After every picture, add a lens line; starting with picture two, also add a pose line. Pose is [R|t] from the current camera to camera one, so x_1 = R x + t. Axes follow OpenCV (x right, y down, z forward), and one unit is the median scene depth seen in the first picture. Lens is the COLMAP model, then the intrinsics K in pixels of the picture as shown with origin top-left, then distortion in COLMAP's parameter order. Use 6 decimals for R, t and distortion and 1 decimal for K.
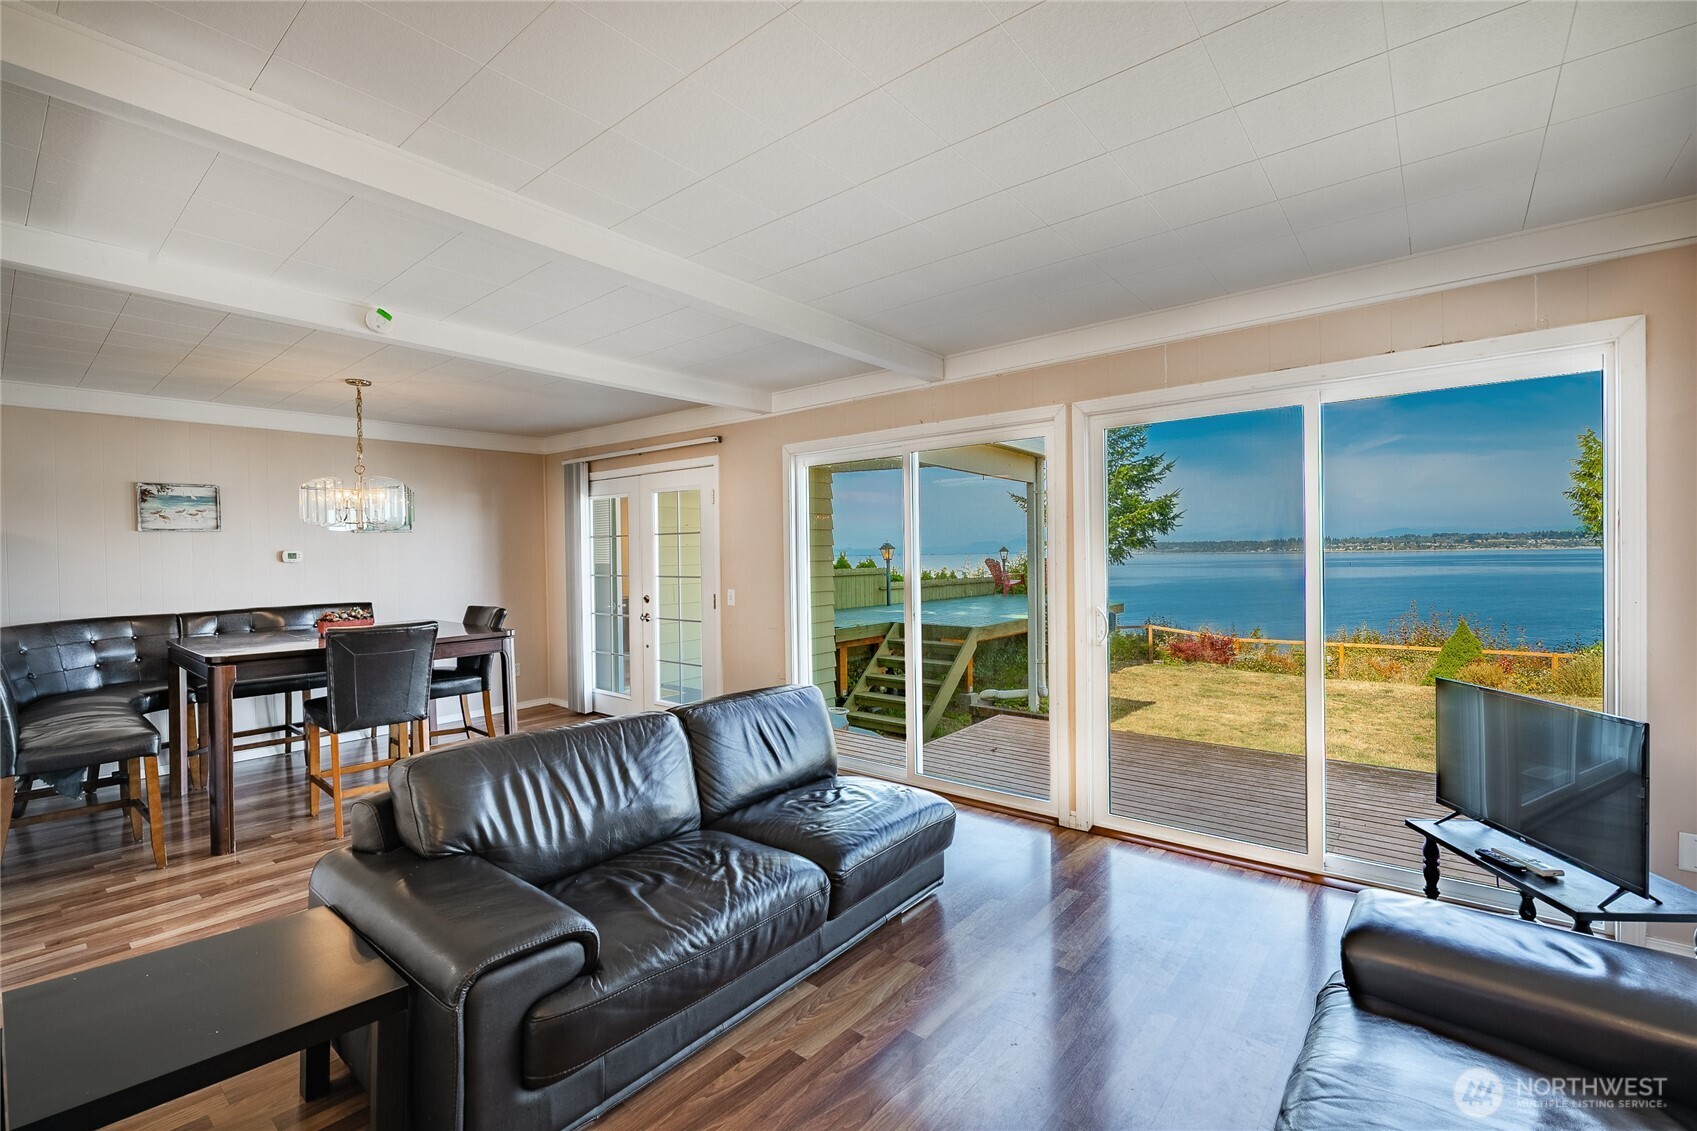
lens RADIAL K [[729.0, 0, 835.7], [0, 729.0, 558.4], [0, 0, 1]] dist [-0.010408, -0.000996]
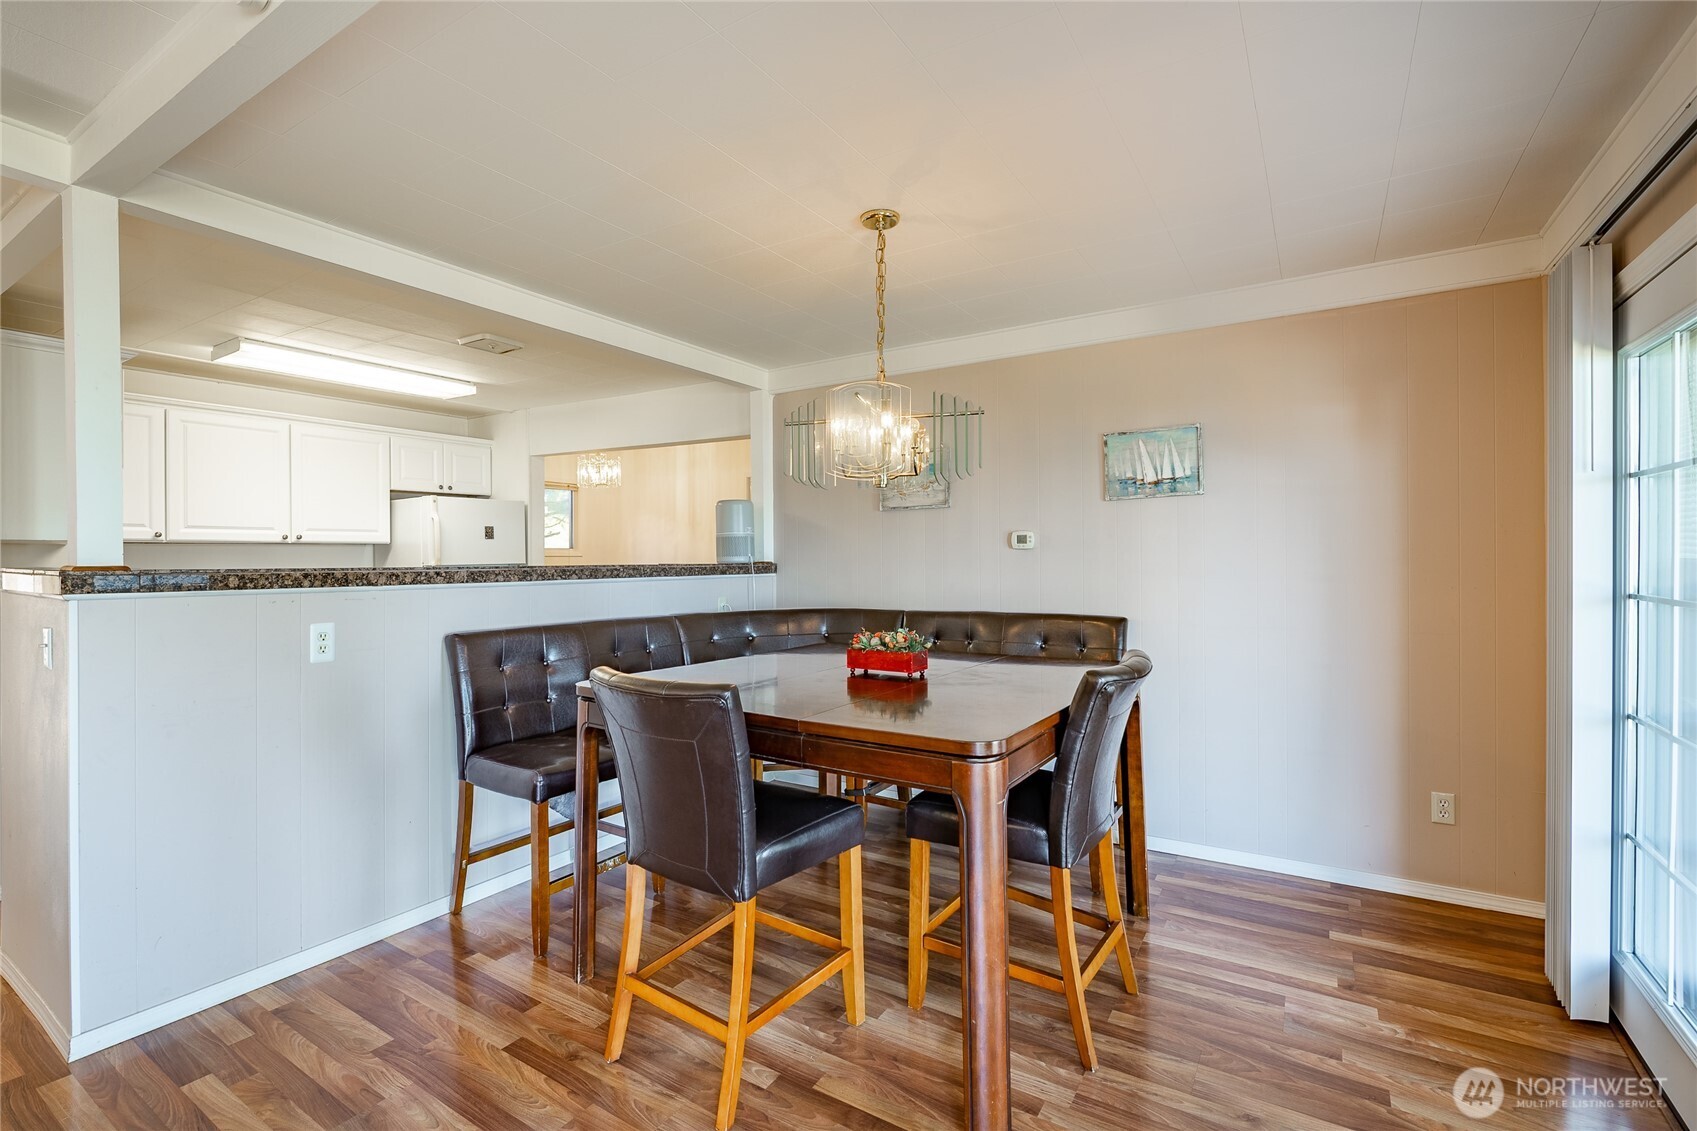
lens RADIAL K [[729.0, 0, 892.9], [0, 729.0, 554.1], [0, 0, 1]] dist [-0.010408, -0.000996]
pose [[0.139703, 0.018158, -0.990027, -0.092657], [-0.000966, 0.999834, 0.018202, -0.002006], [0.990193, -0.001587, 0.139697, 0.812799]]
